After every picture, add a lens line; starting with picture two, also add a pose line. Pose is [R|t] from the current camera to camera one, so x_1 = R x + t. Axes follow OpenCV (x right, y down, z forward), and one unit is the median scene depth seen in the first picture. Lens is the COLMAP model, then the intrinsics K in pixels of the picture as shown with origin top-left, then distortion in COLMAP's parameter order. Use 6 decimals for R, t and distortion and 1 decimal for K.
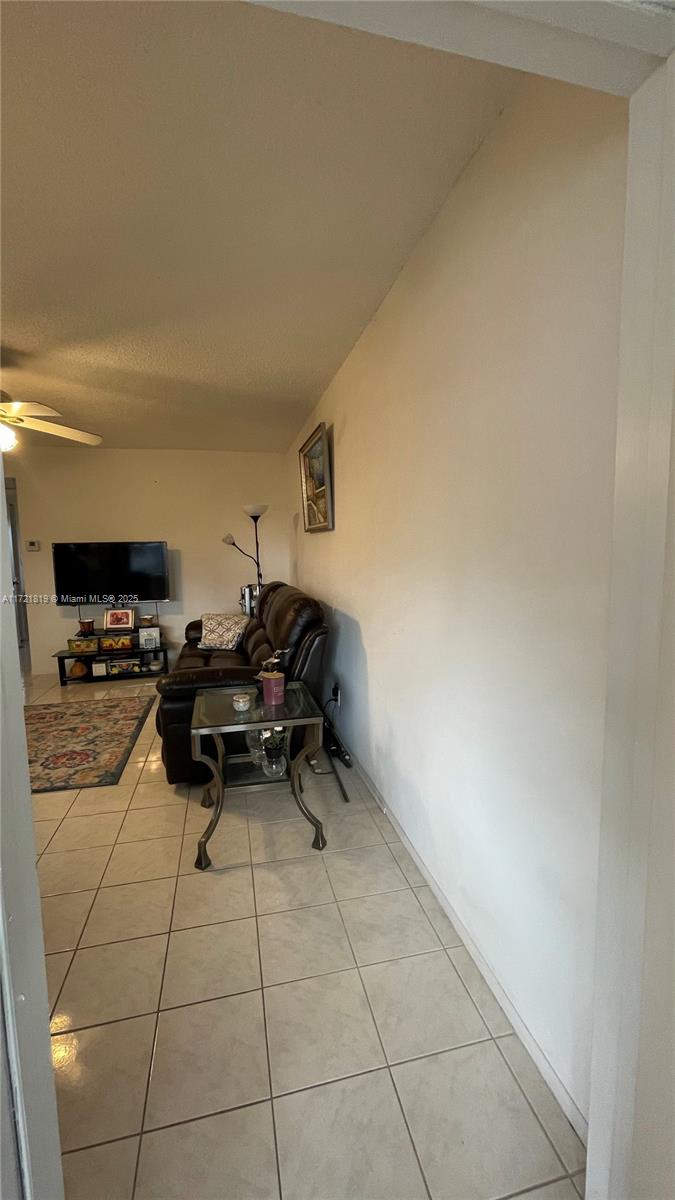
lens RADIAL K [[484.2, 0, 337.5], [0, 484.2, 600.0], [0, 0, 1]] dist [-0.010722, -0.000617]
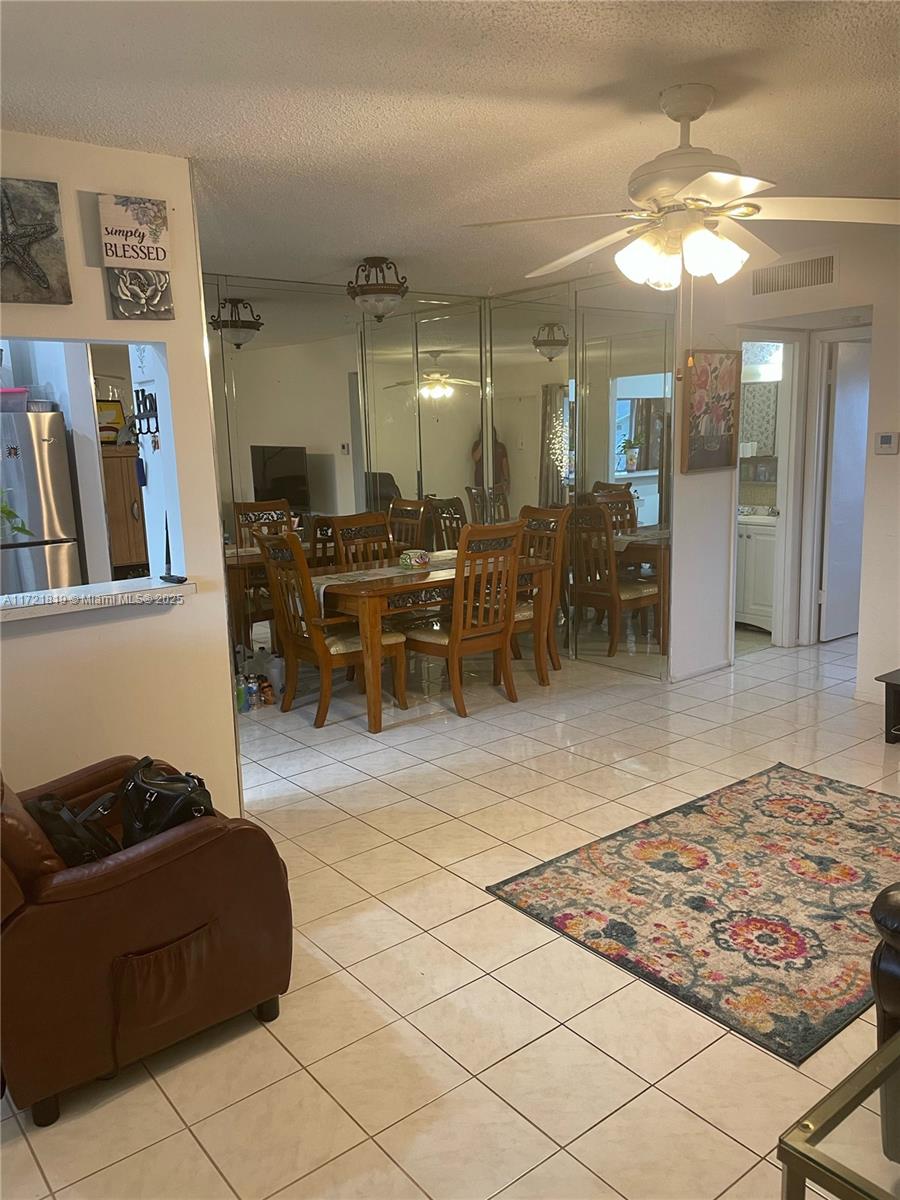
lens RADIAL K [[907.7, 0, 451.4], [0, 907.7, 598.2], [0, 0, 1]] dist [0.082052, -0.115772]
pose [[0.422392, 0.158938, -0.892370, 0.051903], [-0.065952, 0.987286, 0.144626, -0.088622], [0.904011, -0.002235, 0.427504, 0.284504]]
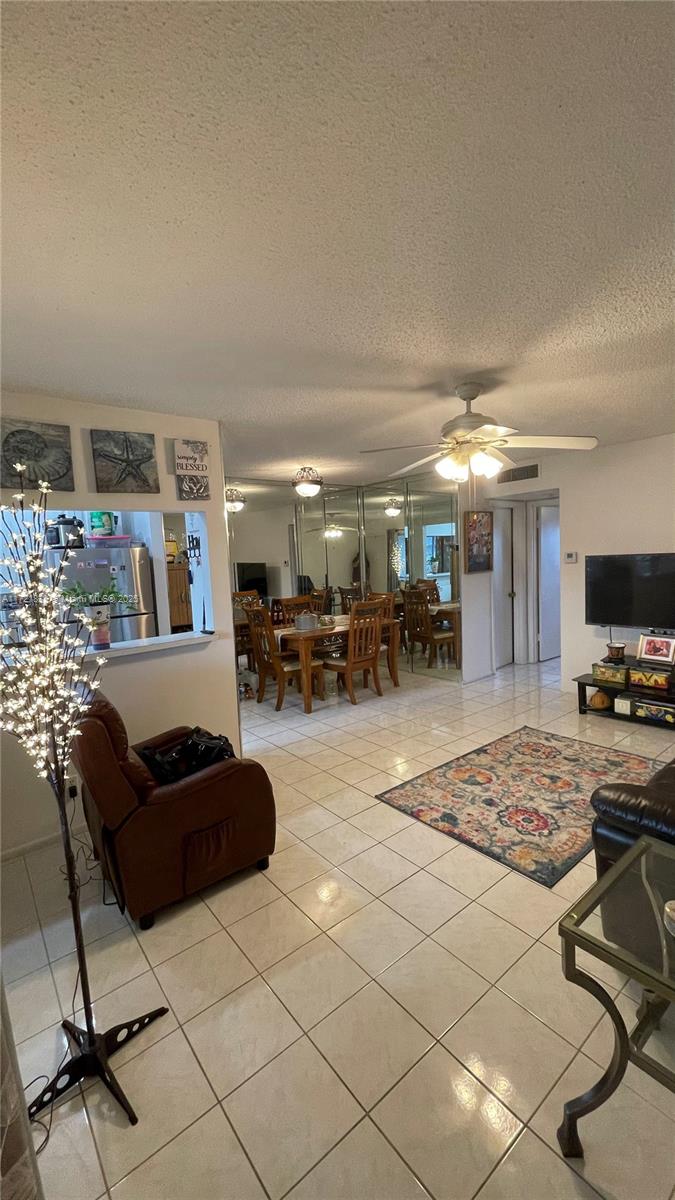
lens RADIAL K [[484.2, 0, 337.5], [0, 484.2, 600.0], [0, 0, 1]] dist [-0.010722, -0.000617]
pose [[0.426265, 0.075344, -0.901455, 0.049646], [-0.051862, 0.996922, 0.058799, -0.085570], [0.903110, 0.021687, 0.428861, 0.252996]]
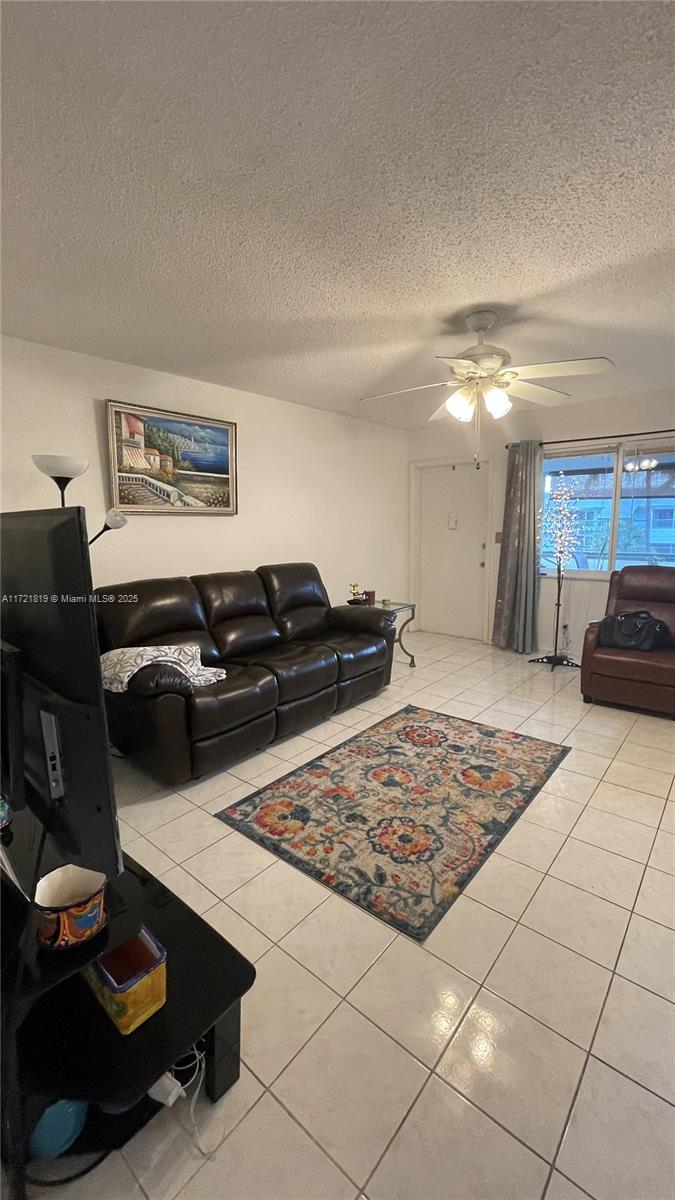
lens RADIAL K [[484.2, 0, 337.5], [0, 484.2, 600.0], [0, 0, 1]] dist [-0.010722, -0.000617]
pose [[-0.590459, -0.106384, 0.800025, -1.026897], [0.108844, 0.971721, 0.209548, -0.150962], [-0.799694, 0.210808, -0.562183, 1.378082]]
